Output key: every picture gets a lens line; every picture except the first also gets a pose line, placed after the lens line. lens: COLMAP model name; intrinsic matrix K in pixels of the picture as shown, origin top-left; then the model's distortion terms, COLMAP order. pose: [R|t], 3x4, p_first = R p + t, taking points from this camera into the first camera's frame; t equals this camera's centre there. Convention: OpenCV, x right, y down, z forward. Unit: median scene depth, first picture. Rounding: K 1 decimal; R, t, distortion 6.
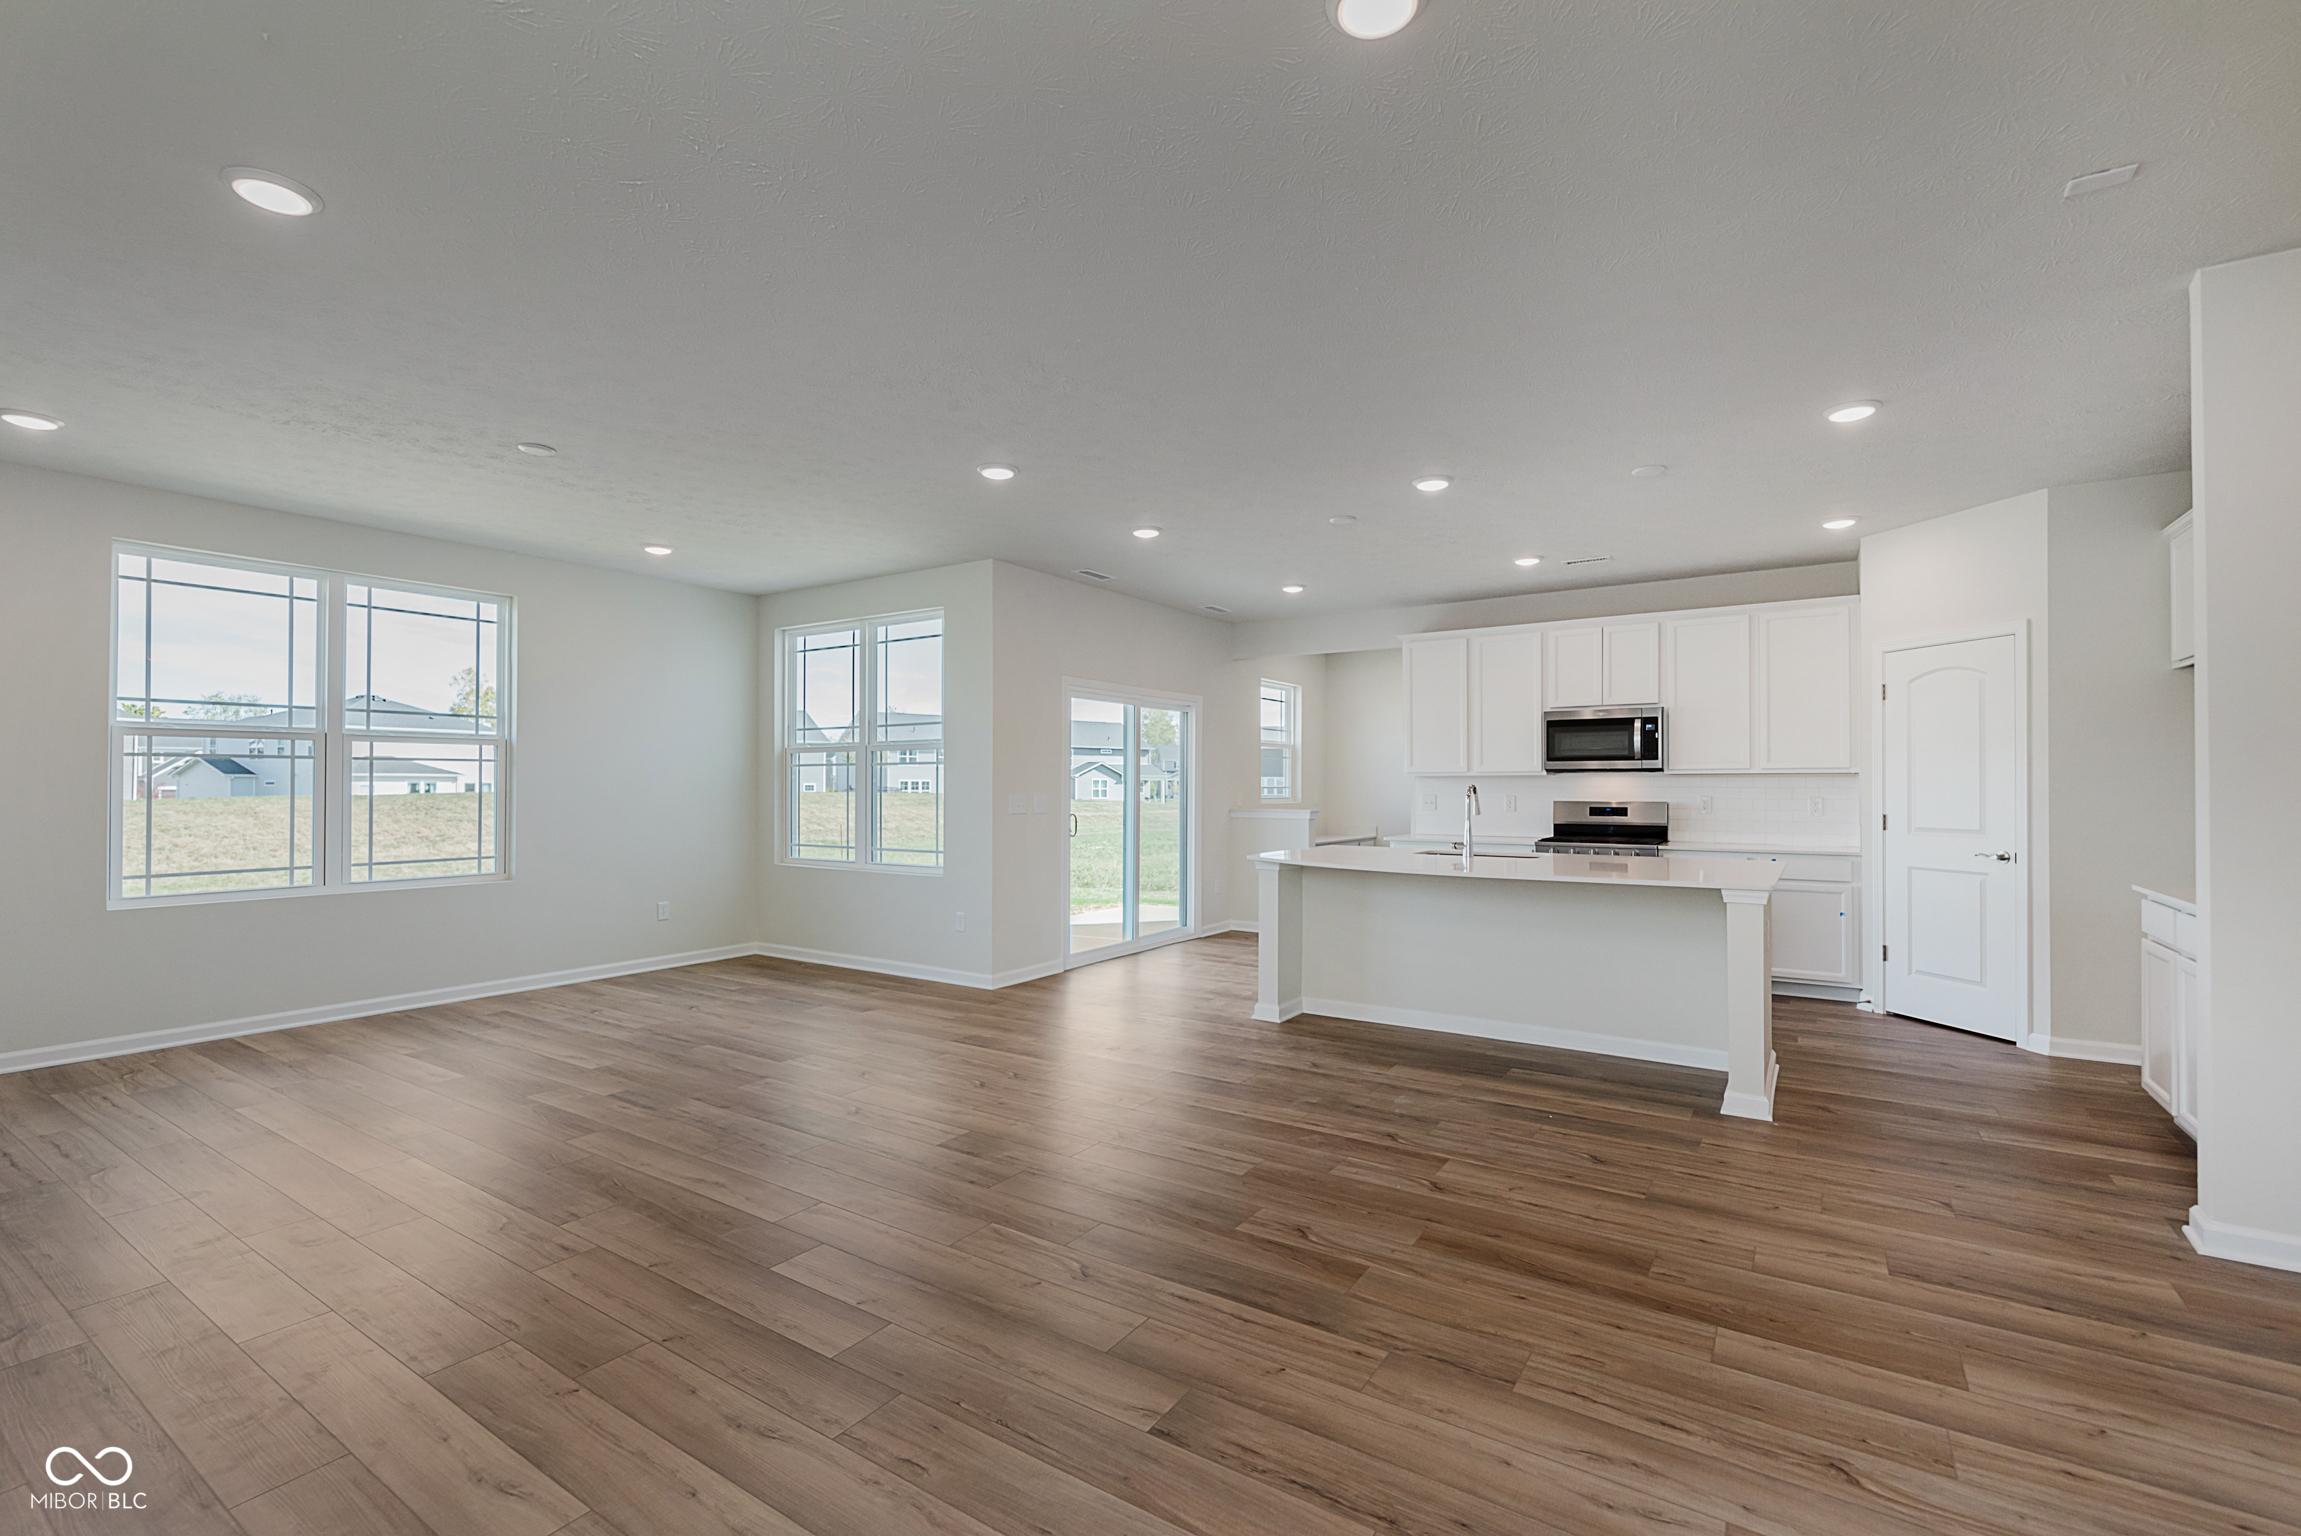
lens RADIAL K [[1002.0, 0, 1157.2], [0, 1002.0, 766.5], [0, 0, 1]] dist [0.001453, -0.000002]
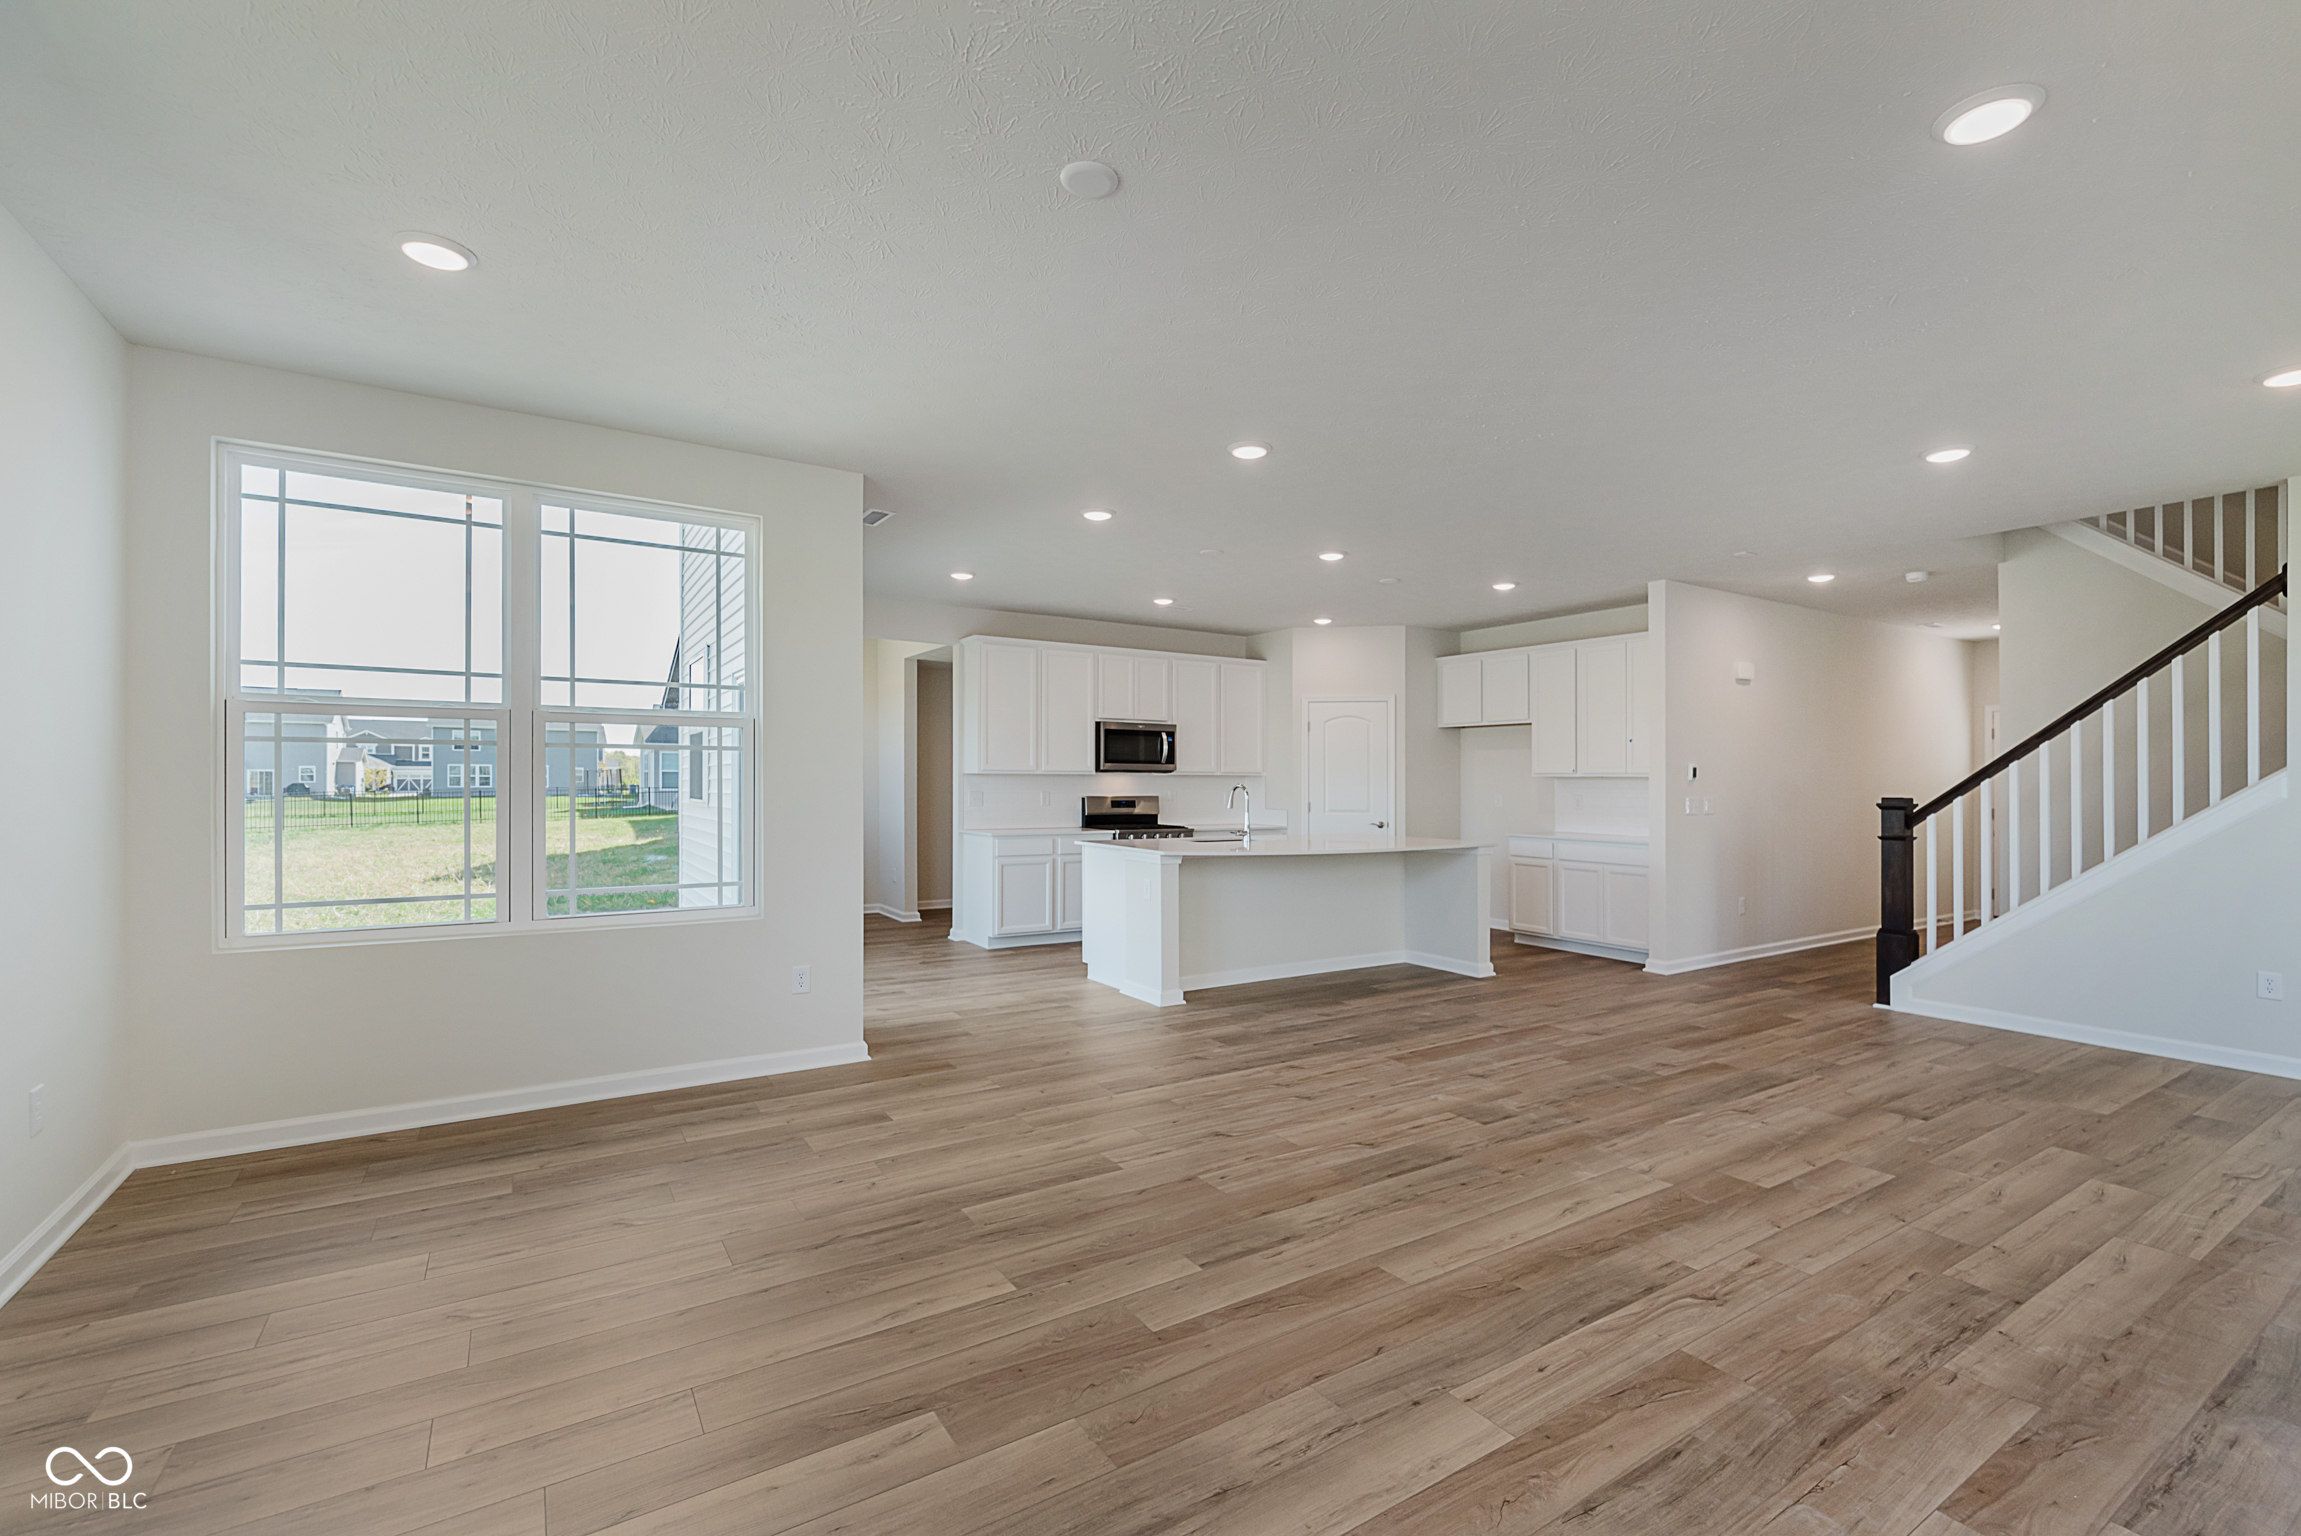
lens RADIAL K [[1001.0, 0, 1186.5], [0, 1001.0, 763.5], [0, 0, 1]] dist [0.005952, 0.000208]
pose [[0.385832, 0.018686, 0.922380, -0.884633], [-0.024479, 0.999650, -0.010012, 0.006631], [-0.922244, -0.018716, 0.386155, 0.586082]]
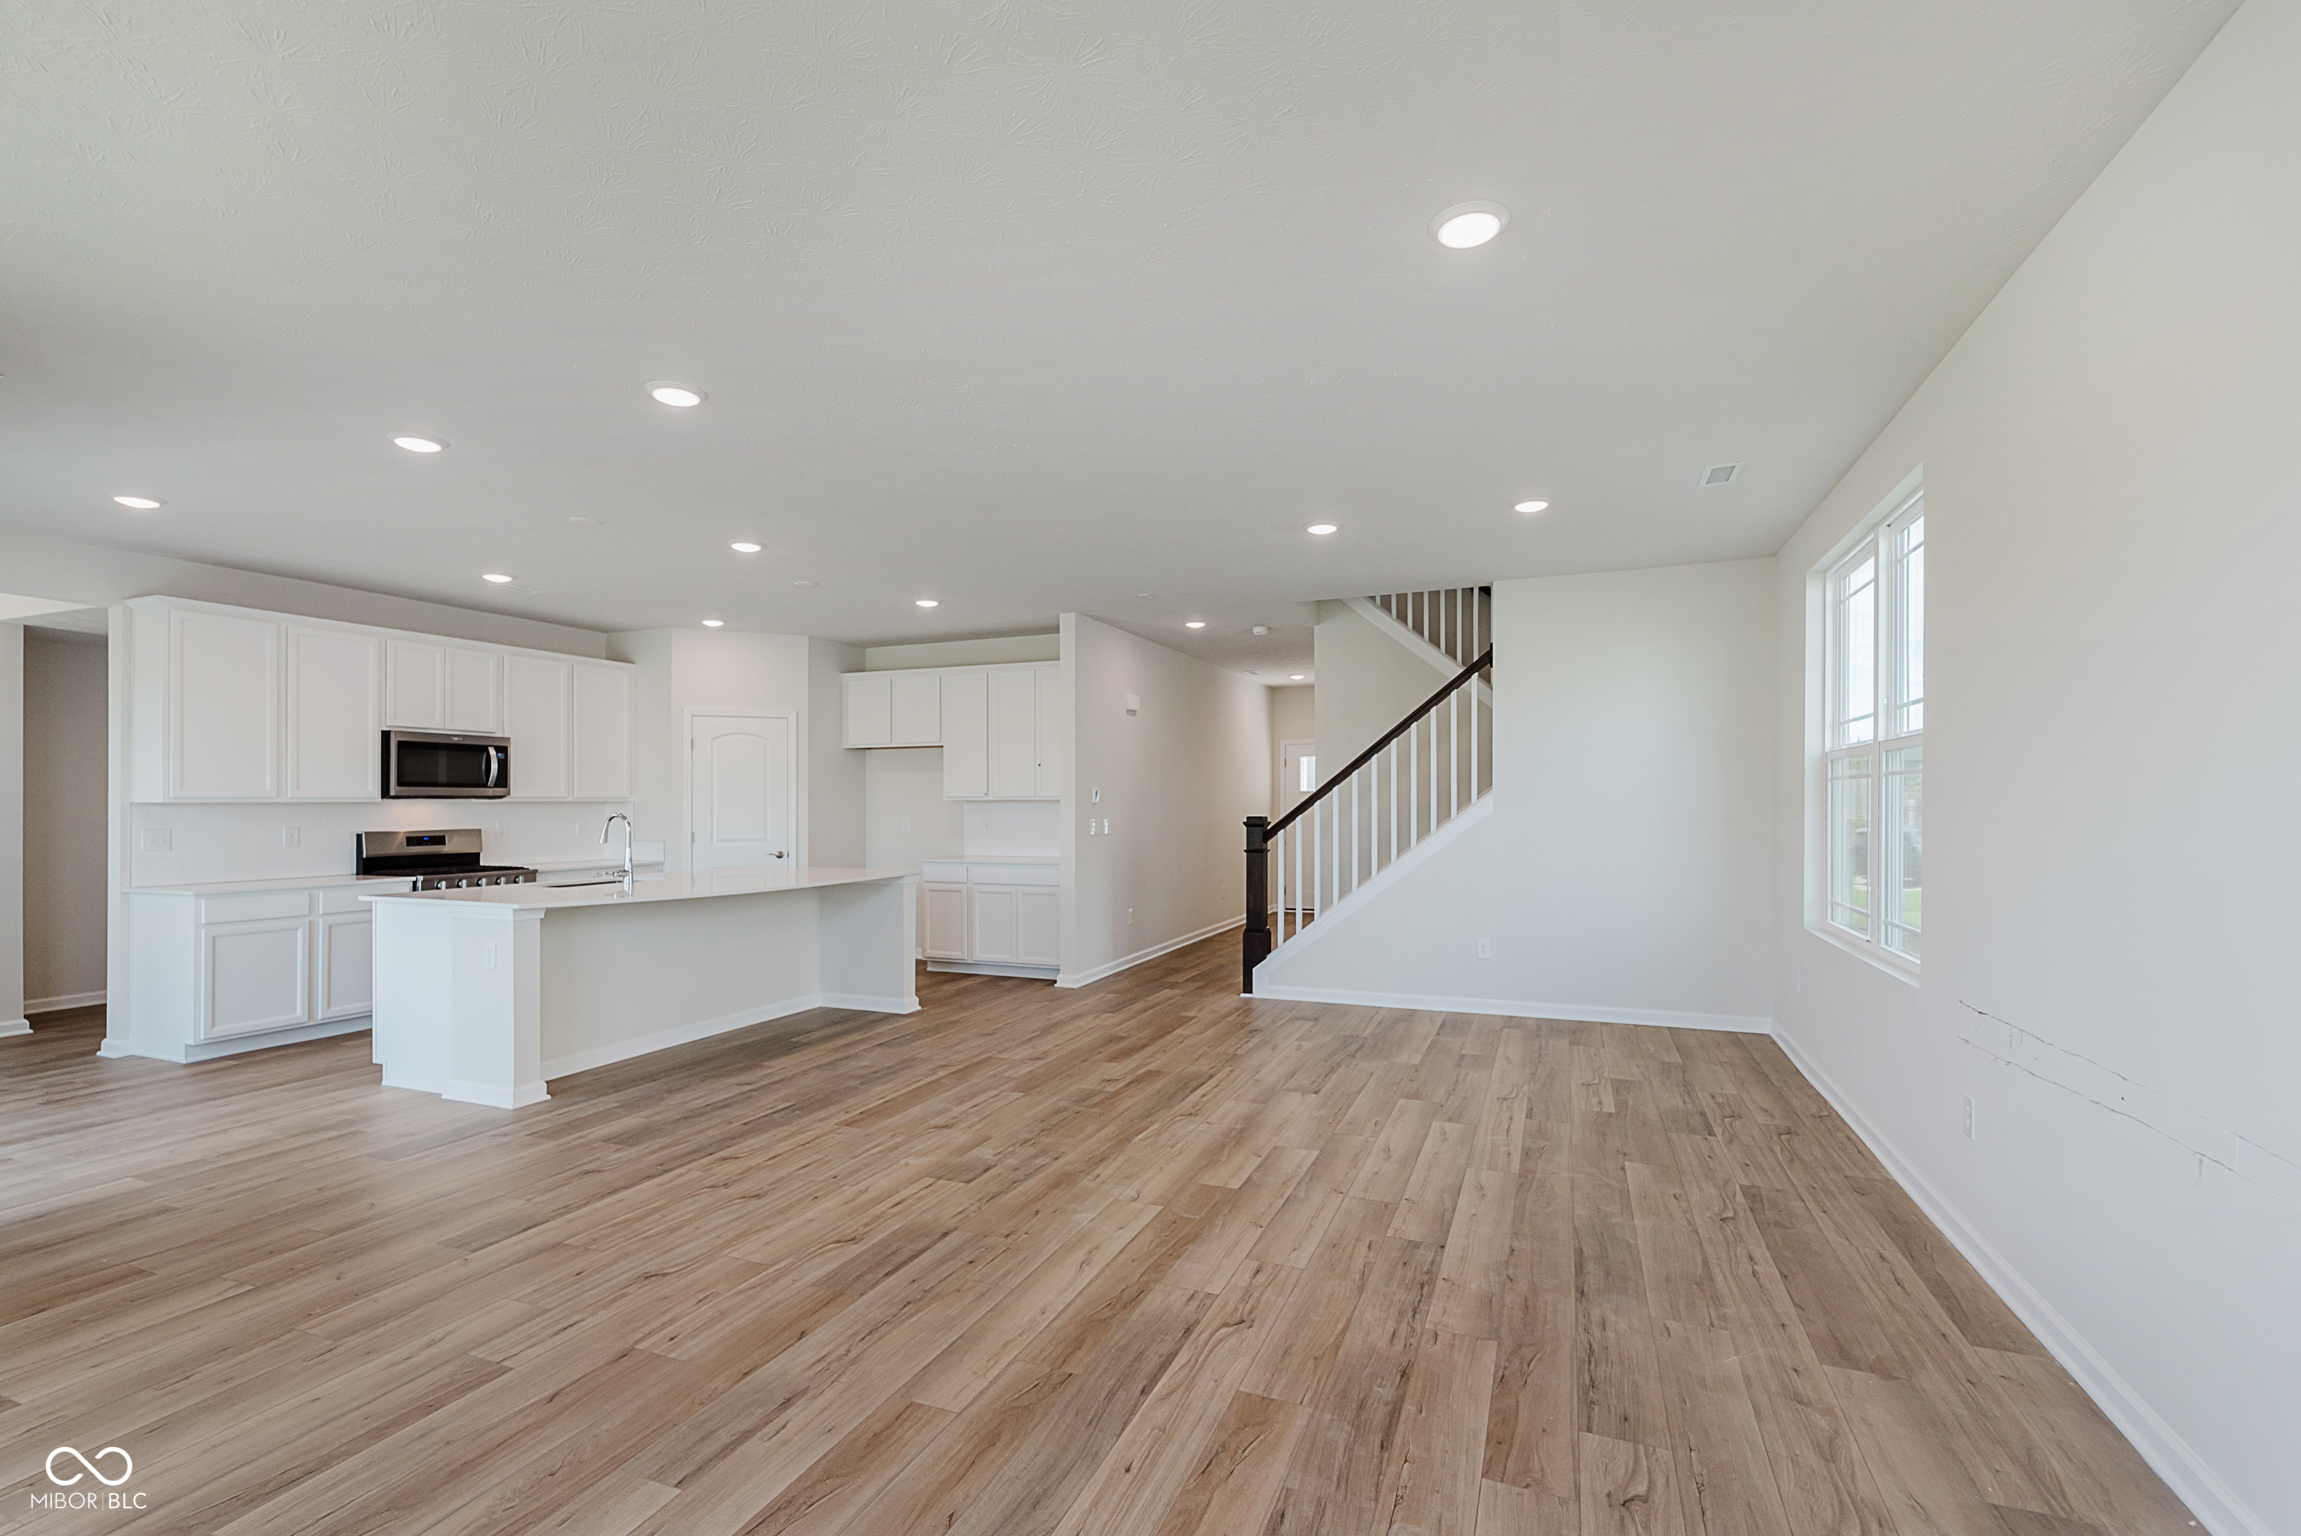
lens RADIAL K [[1002.3, 0, 1162.6], [0, 1002.3, 794.8], [0, 0, 1]] dist [0.002841, 0.000362]
pose [[-0.202317, 0.008808, 0.979280, -0.810792], [-0.015626, 0.999803, -0.012221, 0.003244], [-0.979195, -0.017775, -0.202140, 0.673215]]
